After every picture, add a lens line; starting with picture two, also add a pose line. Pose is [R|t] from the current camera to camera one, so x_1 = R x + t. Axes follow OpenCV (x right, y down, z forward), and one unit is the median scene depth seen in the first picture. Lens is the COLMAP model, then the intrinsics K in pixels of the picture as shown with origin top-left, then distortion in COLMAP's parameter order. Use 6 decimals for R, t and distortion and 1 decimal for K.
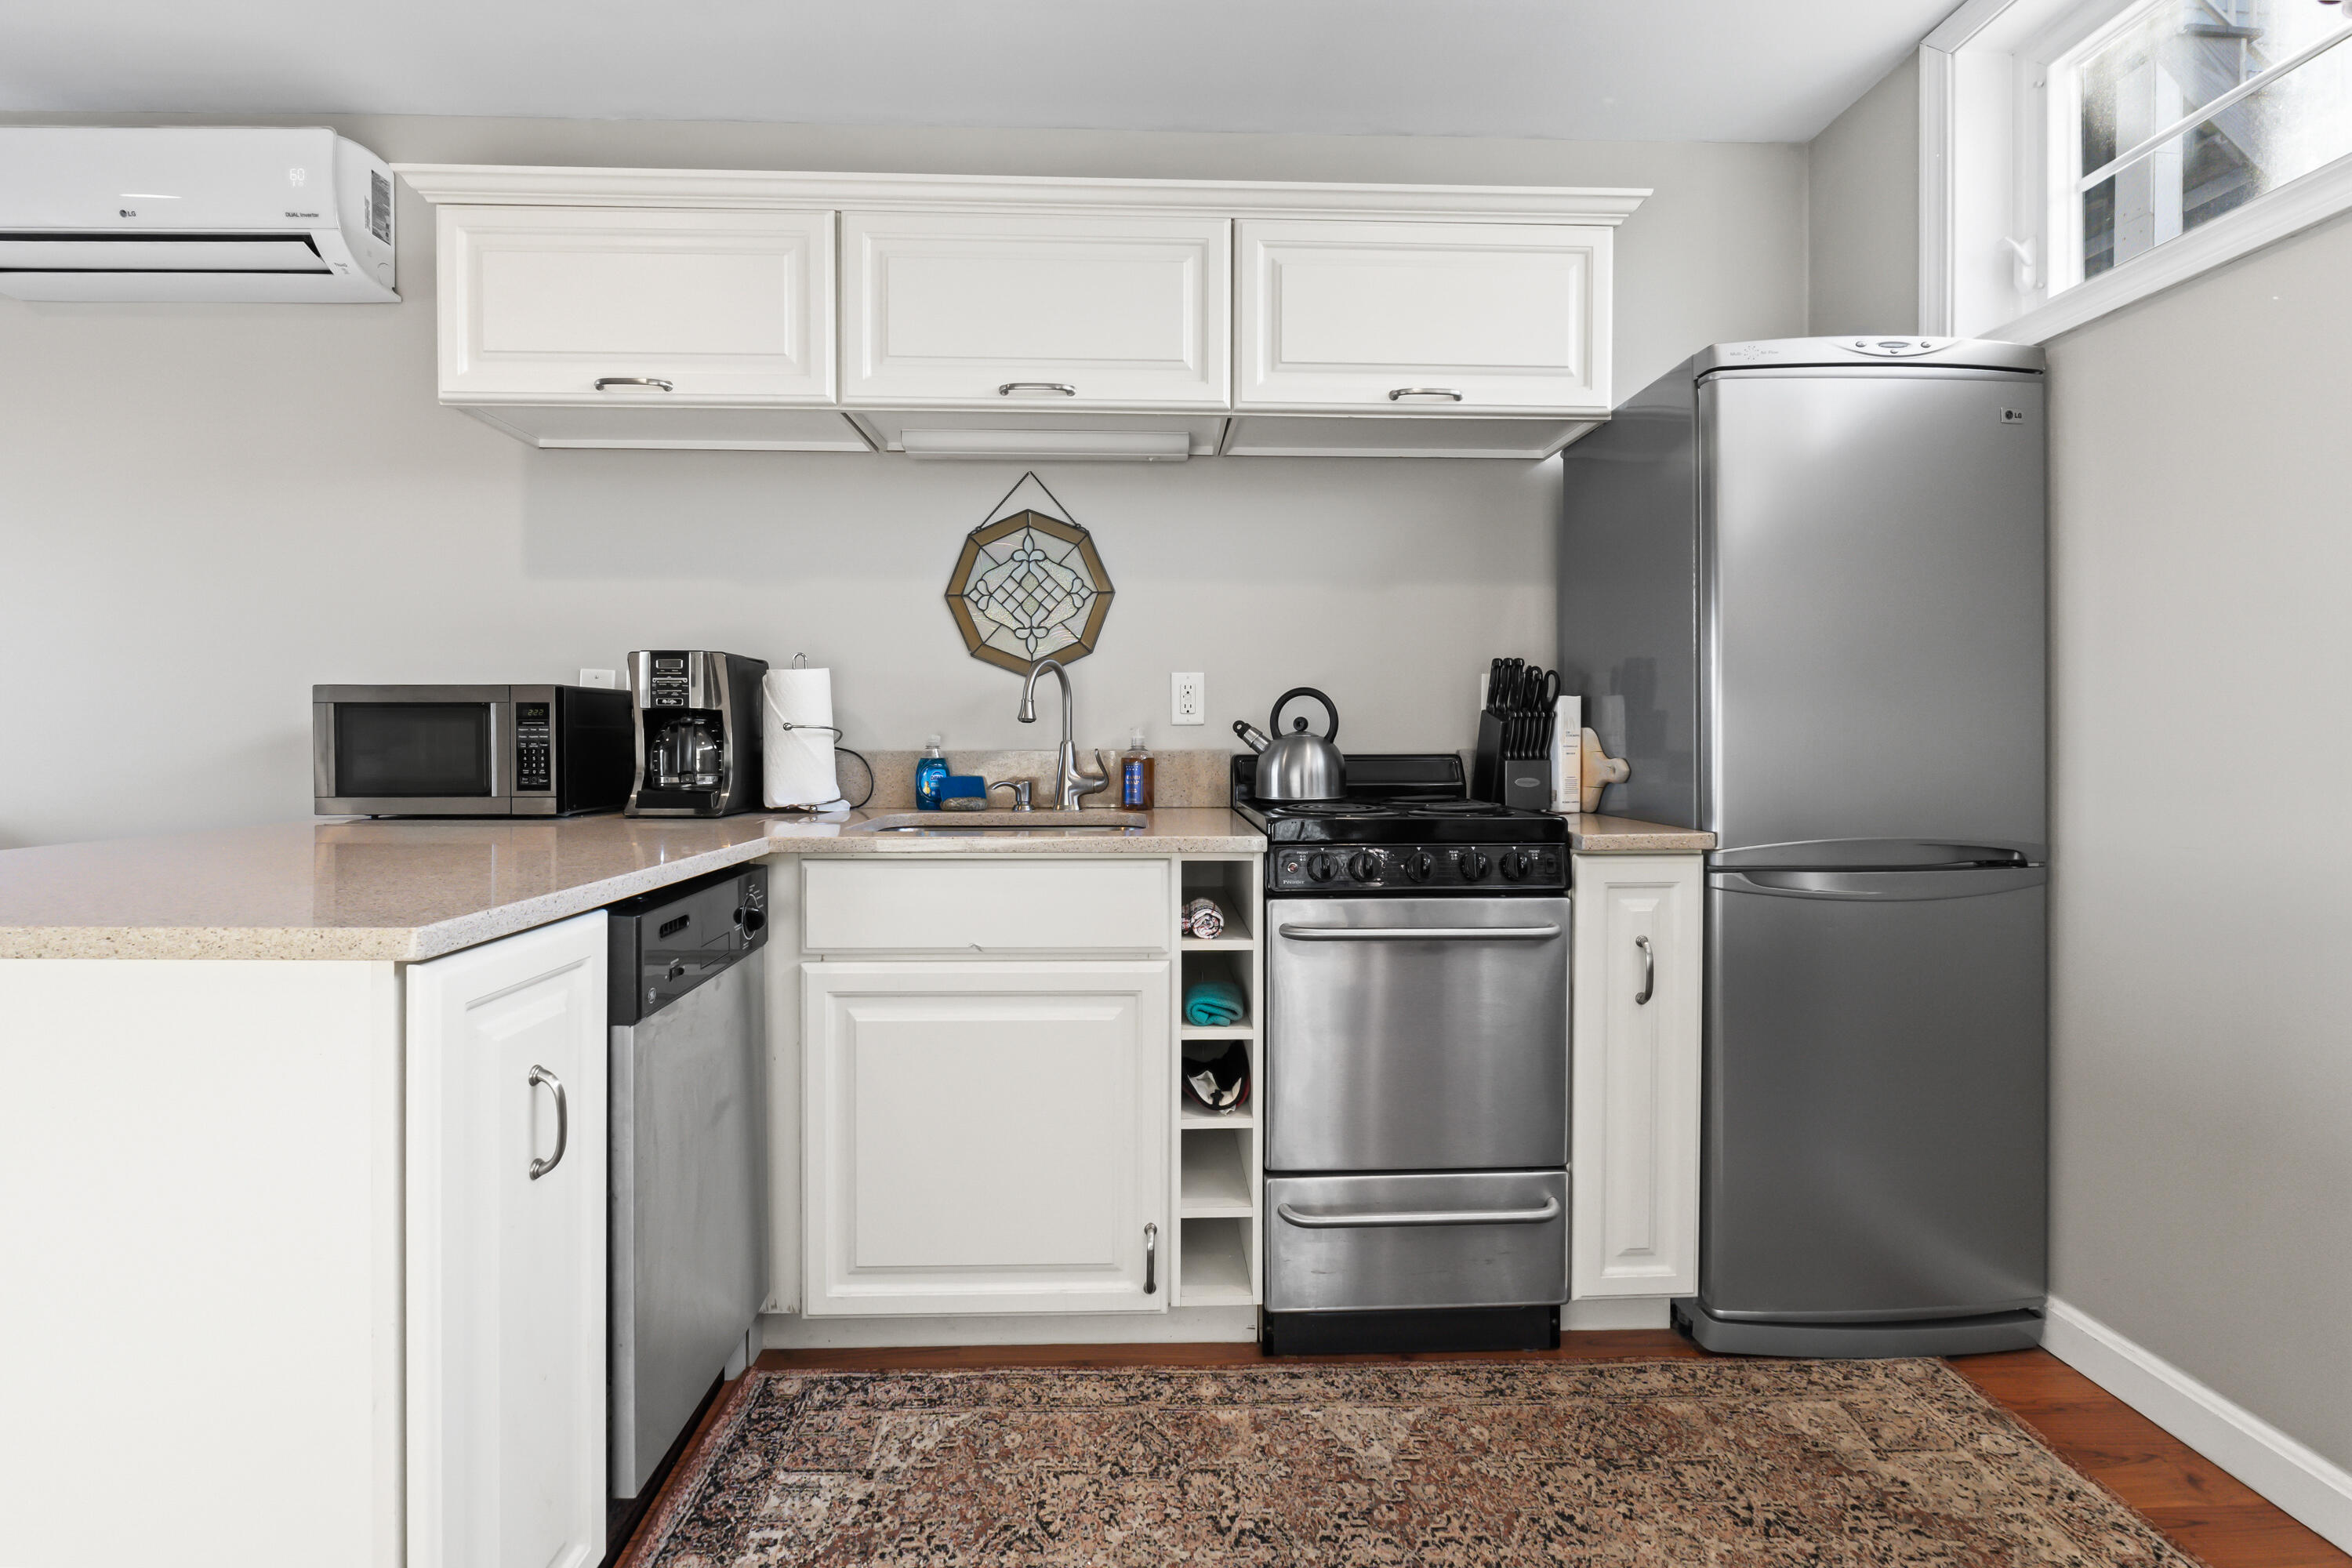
lens RADIAL K [[1001.1, 0, 1174.6], [0, 1001.1, 745.7], [0, 0, 1]] dist [-0.003956, -0.001551]
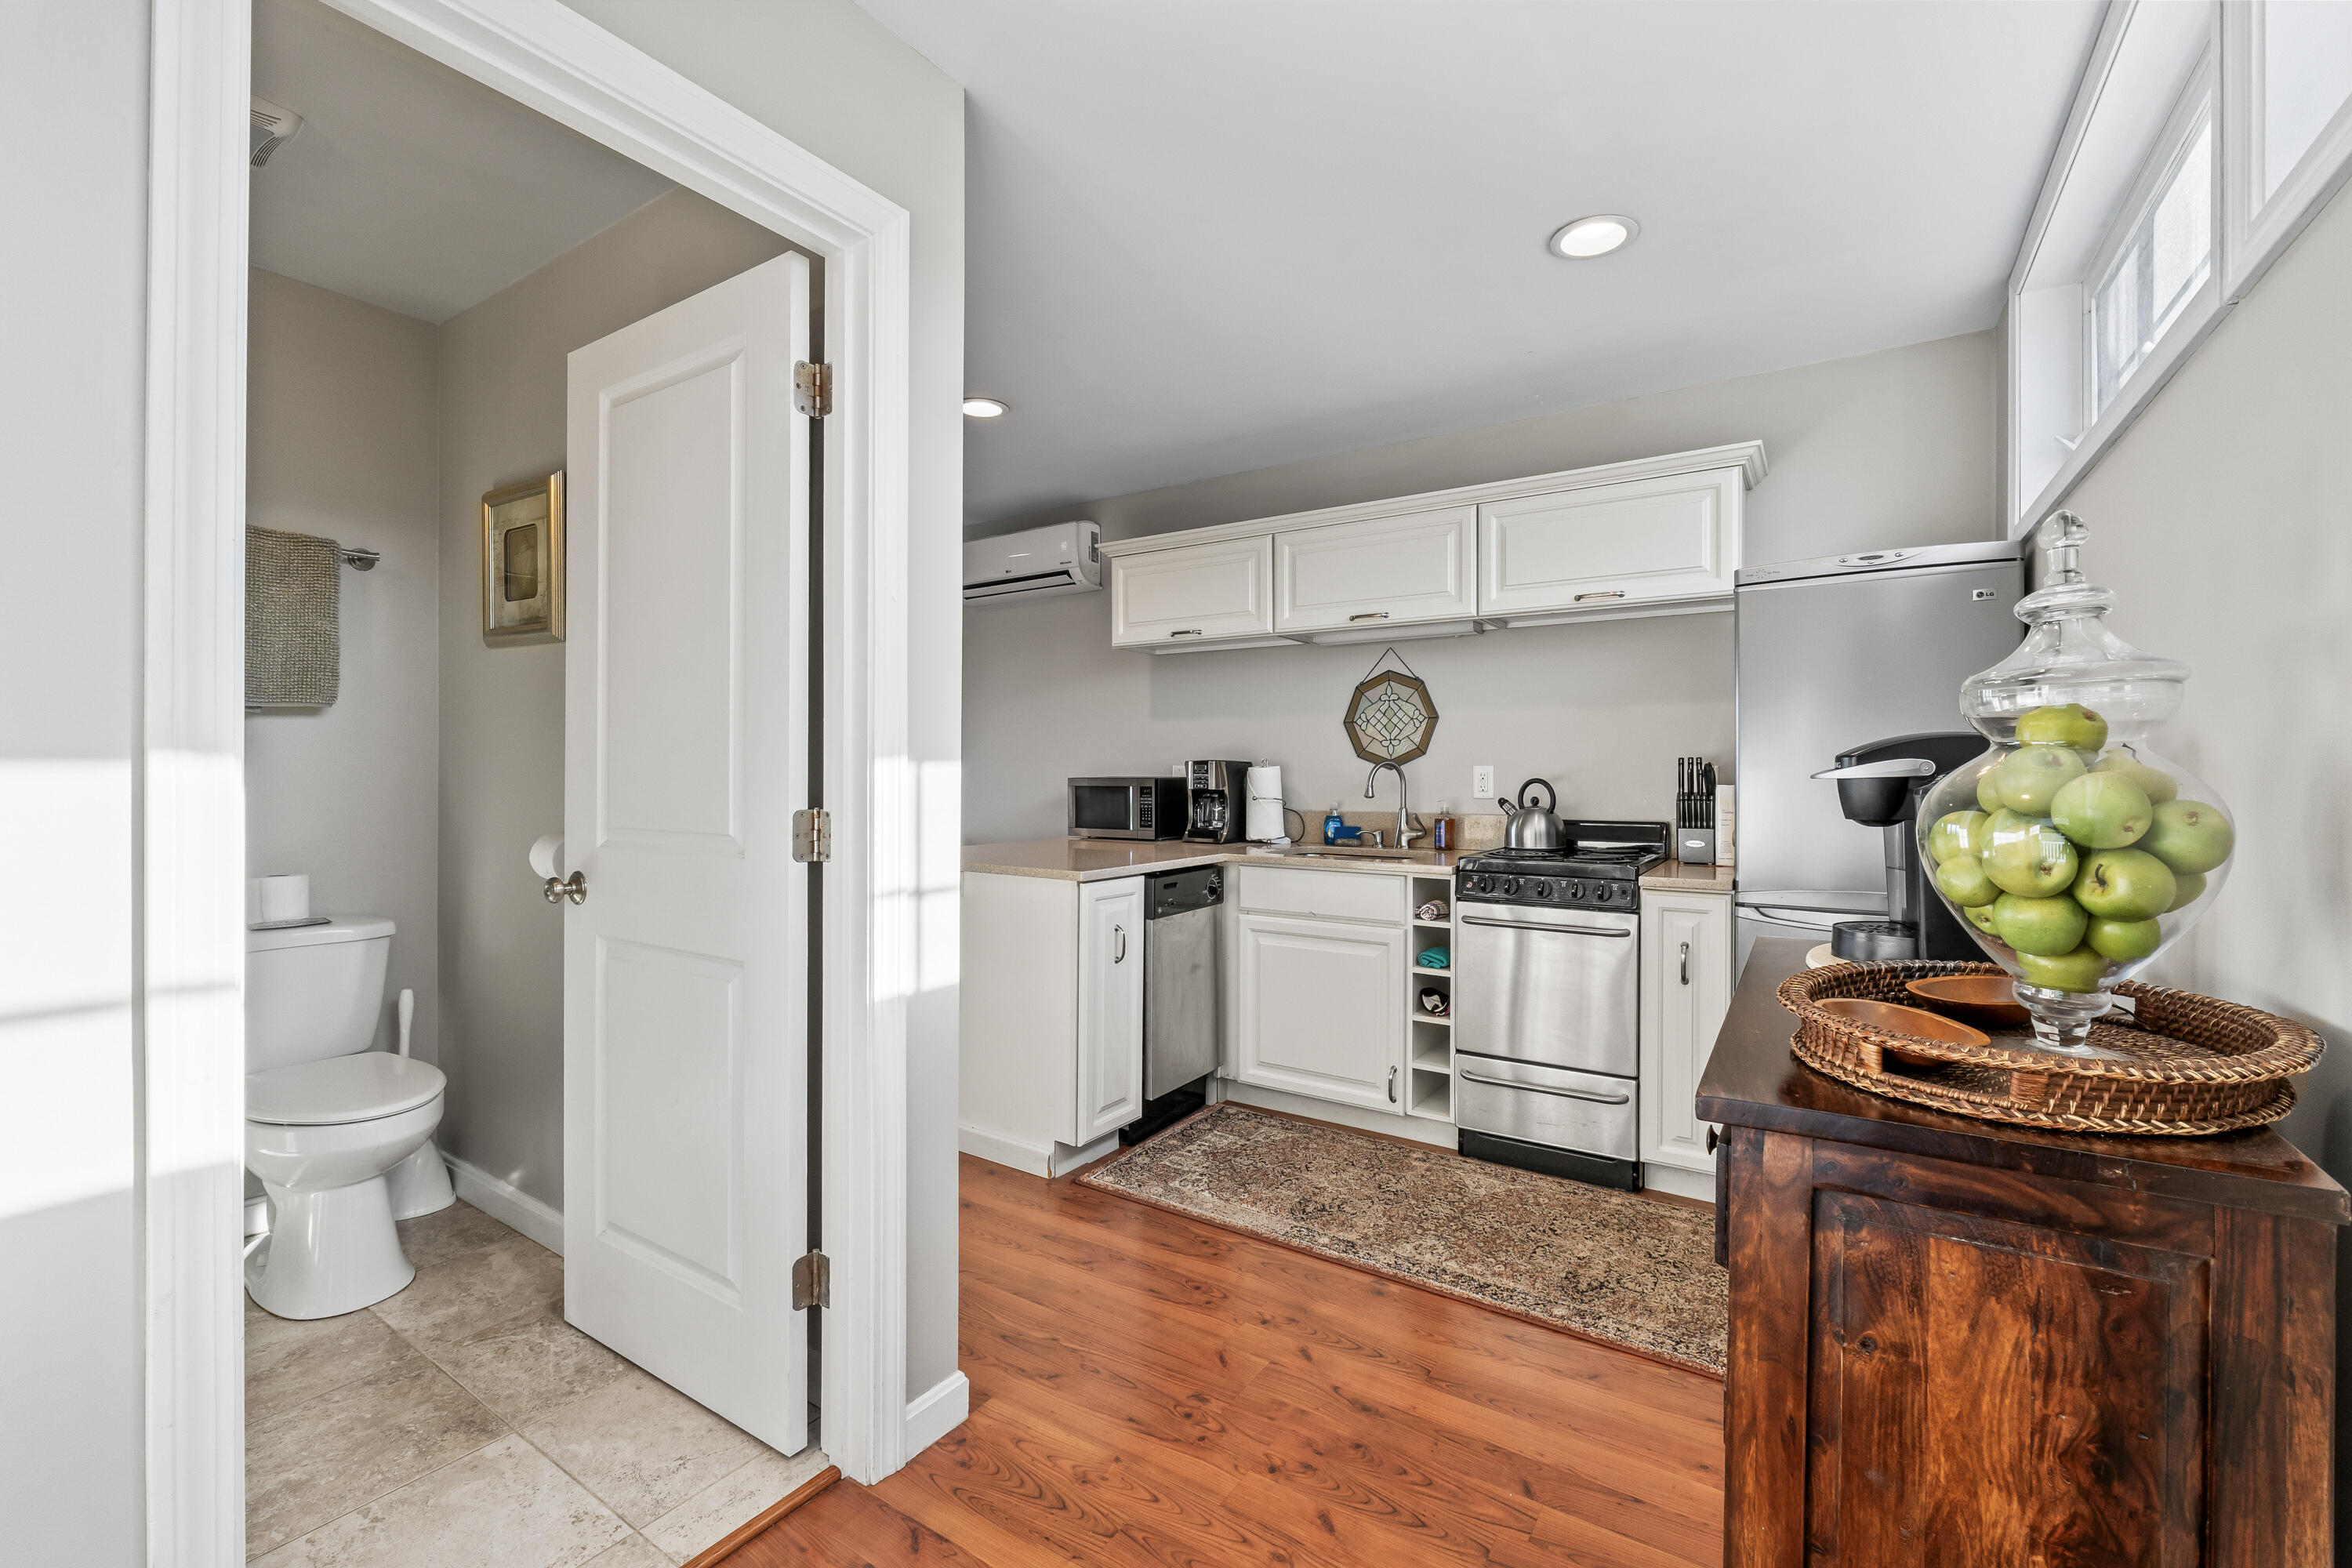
lens RADIAL K [[1001.1, 0, 1180.9], [0, 1001.1, 770.1], [0, 0, 1]] dist [-0.003956, -0.001551]
pose [[0.815008, 0.000260, -0.579449, 0.623808], [-0.006276, 0.999945, -0.008378, -0.057086], [0.579415, 0.010465, 0.814965, -0.663268]]
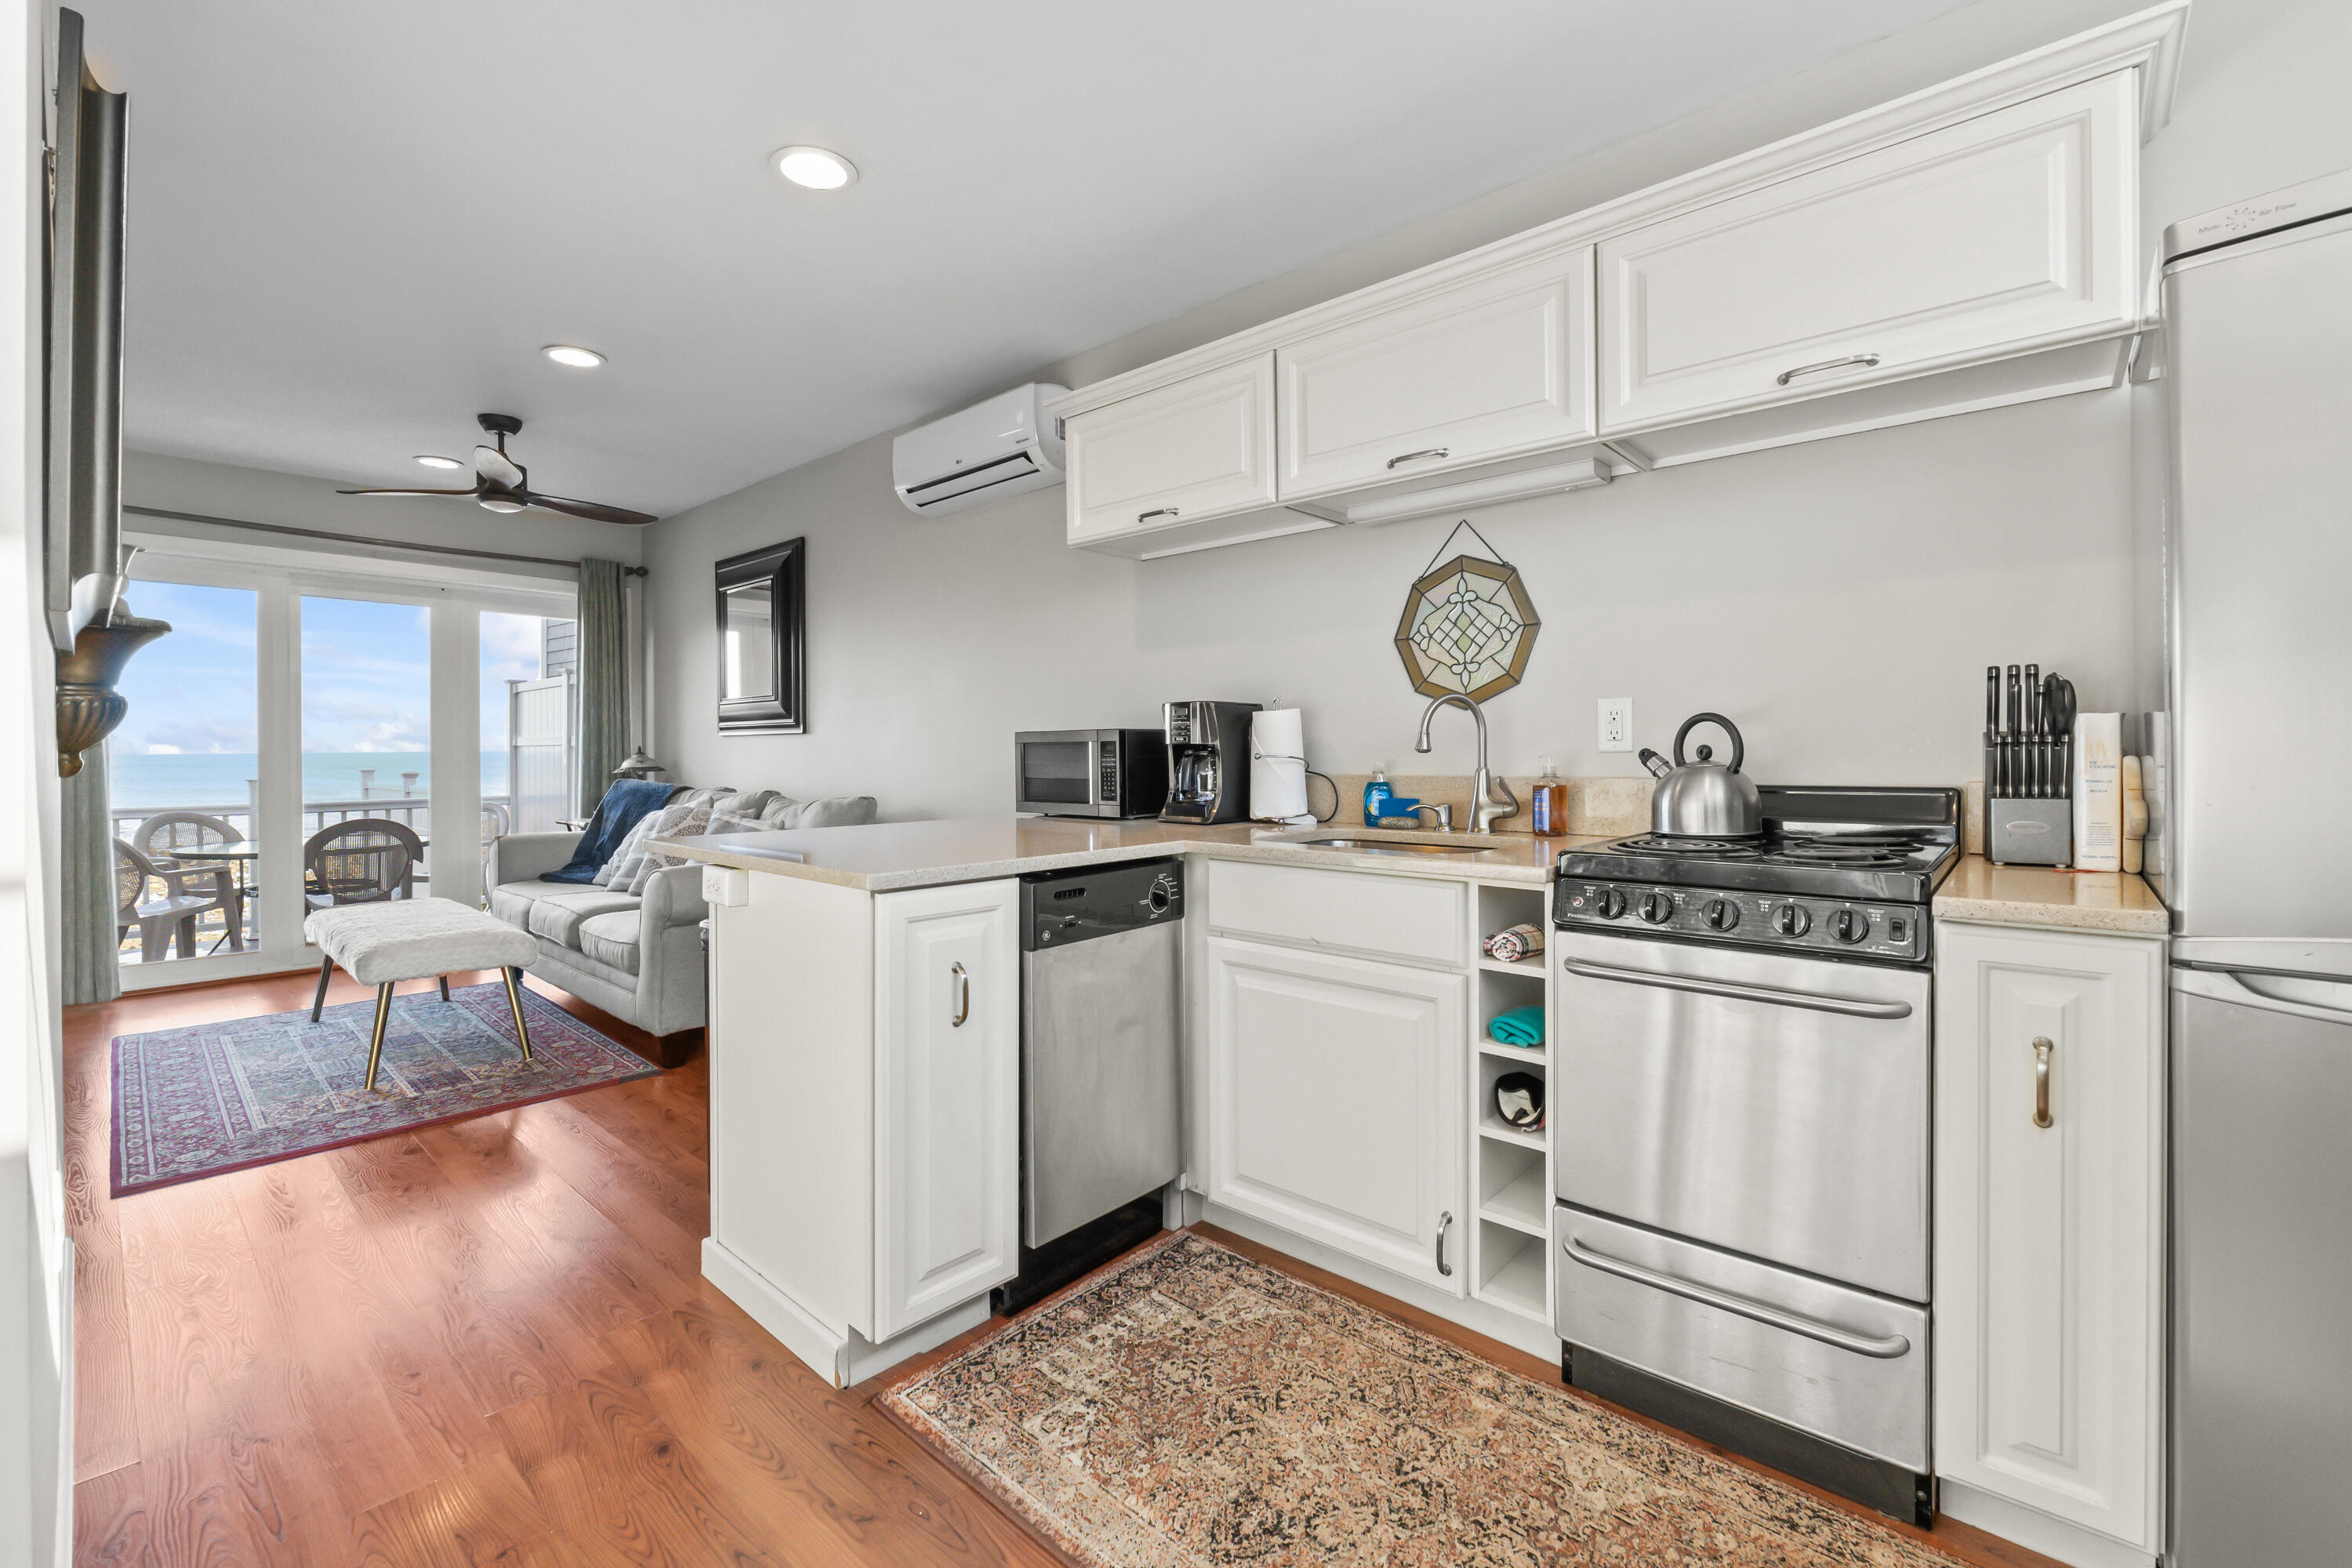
lens RADIAL K [[1001.1, 0, 1179.5], [0, 1001.1, 752.2], [0, 0, 1]] dist [-0.003956, -0.001551]
pose [[0.722867, -0.003763, -0.690977, 0.436134], [0.001867, 0.999992, -0.003493, -0.020510], [0.690984, 0.001235, 0.722869, 0.000872]]
